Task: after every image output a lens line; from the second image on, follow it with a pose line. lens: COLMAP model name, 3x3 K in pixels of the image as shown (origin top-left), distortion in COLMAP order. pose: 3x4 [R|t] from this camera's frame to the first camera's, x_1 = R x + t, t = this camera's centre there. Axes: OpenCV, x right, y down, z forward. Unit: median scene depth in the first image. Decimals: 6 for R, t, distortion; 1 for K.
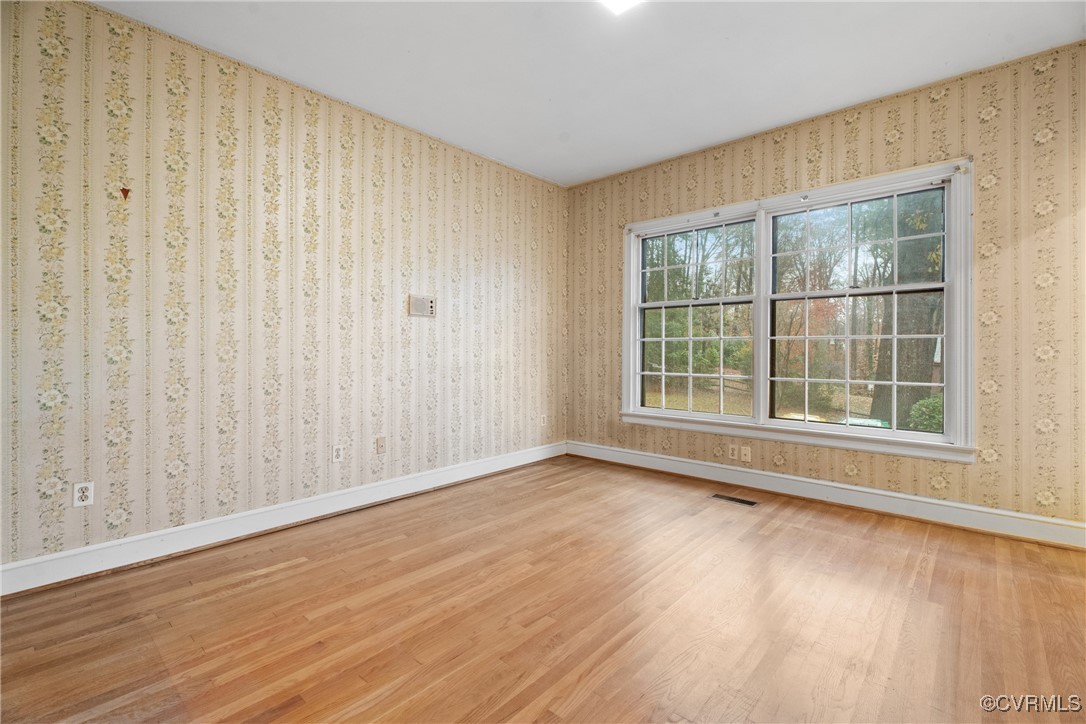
lens RADIAL K [[487.2, 0, 545.6], [0, 487.2, 361.5], [0, 0, 1]] dist [-0.000023, 0.000195]
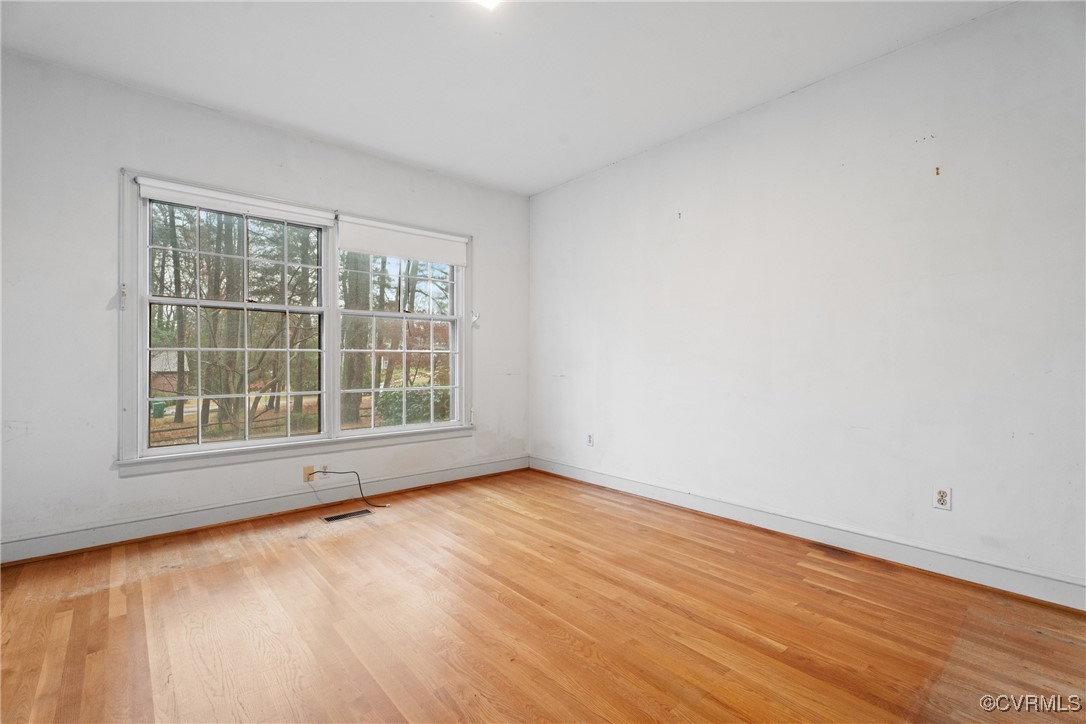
lens RADIAL K [[487.2, 0, 545.6], [0, 487.2, 361.5], [0, 0, 1]] dist [-0.000023, 0.000195]
pose [[0.120843, -0.003259, 0.992666, -0.409380], [0.029738, 0.999558, -0.000339, -0.010027], [-0.992226, 0.029561, 0.120887, 0.370837]]
